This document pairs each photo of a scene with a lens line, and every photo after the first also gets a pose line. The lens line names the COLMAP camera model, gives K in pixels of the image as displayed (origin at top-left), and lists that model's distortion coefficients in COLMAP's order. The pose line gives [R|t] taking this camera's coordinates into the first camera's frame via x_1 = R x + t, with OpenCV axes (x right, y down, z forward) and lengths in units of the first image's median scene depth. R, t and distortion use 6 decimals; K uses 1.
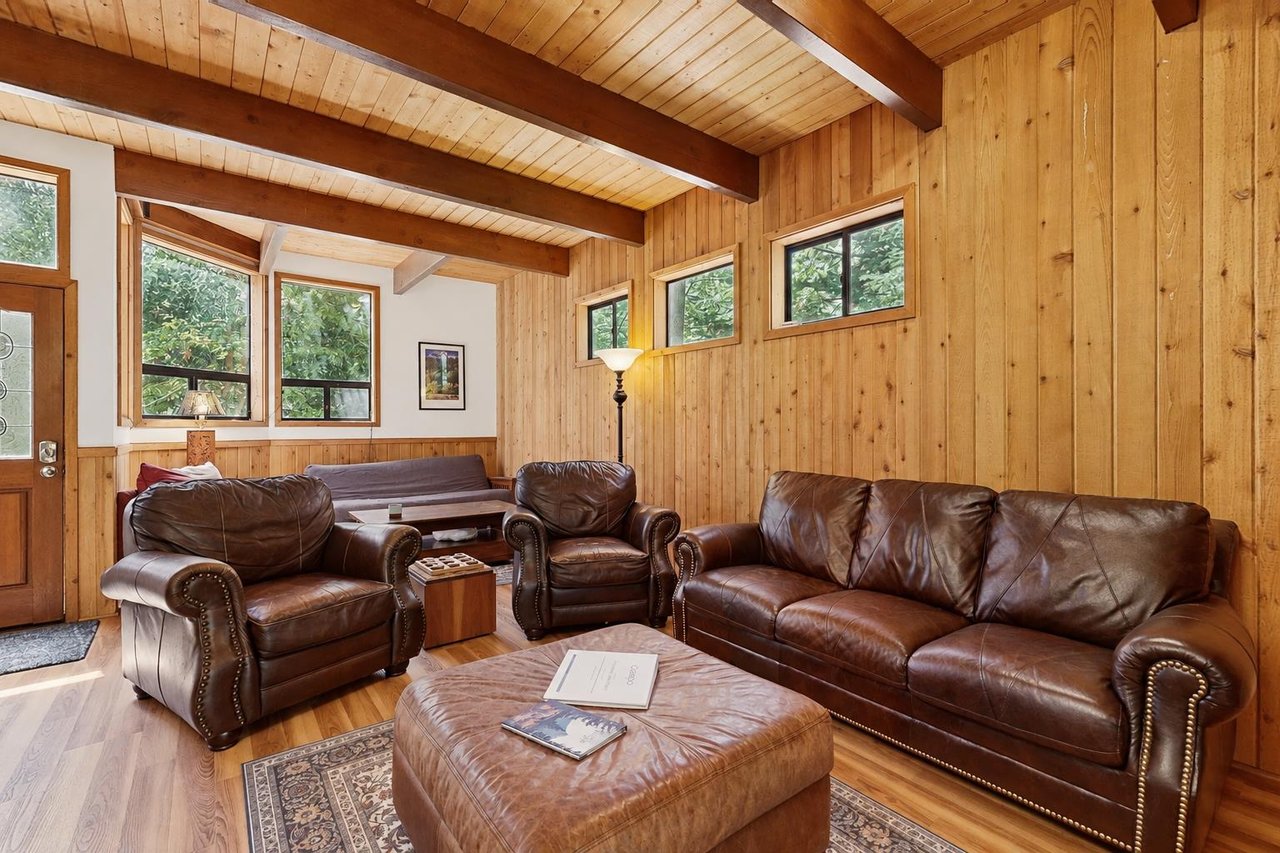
lens RADIAL K [[558.7, 0, 640.0], [0, 558.7, 426.5], [0, 0, 1]] dist [-0.001807, -0.000310]
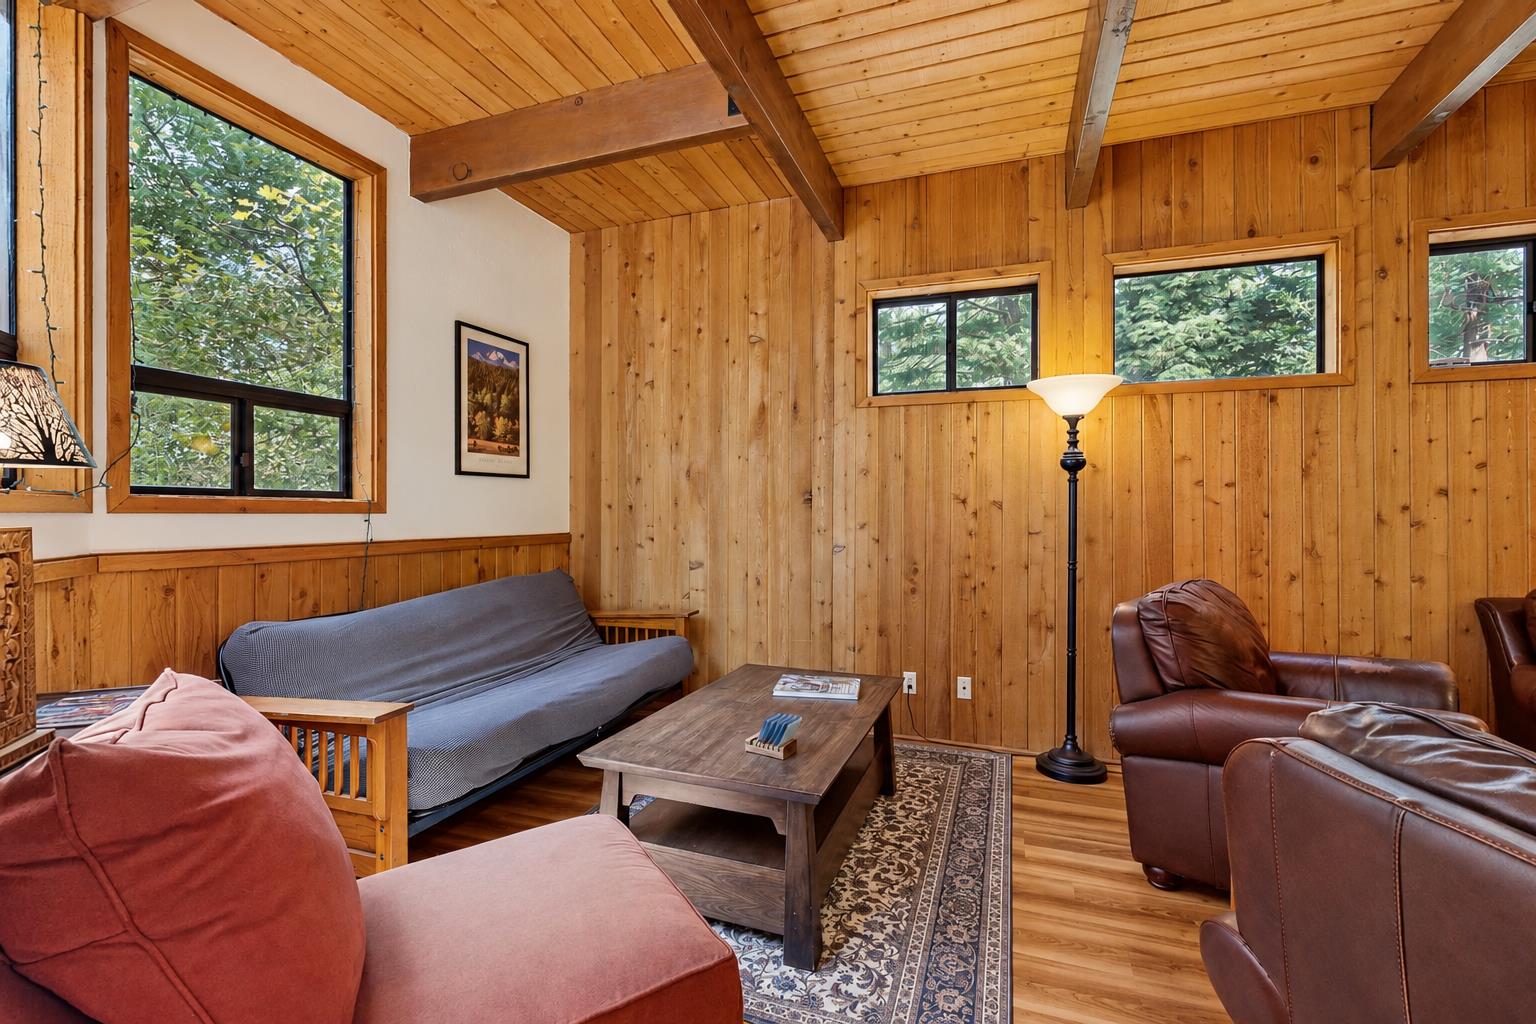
lens RADIAL K [[670.5, 0, 768.0], [0, 670.5, 512.0], [0, 0, 1]] dist [-0.001807, -0.000310]
pose [[0.847678, 0.003546, 0.530499, -0.492624], [-0.004336, 0.999991, 0.000243, -0.000863], [-0.530493, -0.002506, 0.847686, 0.440029]]
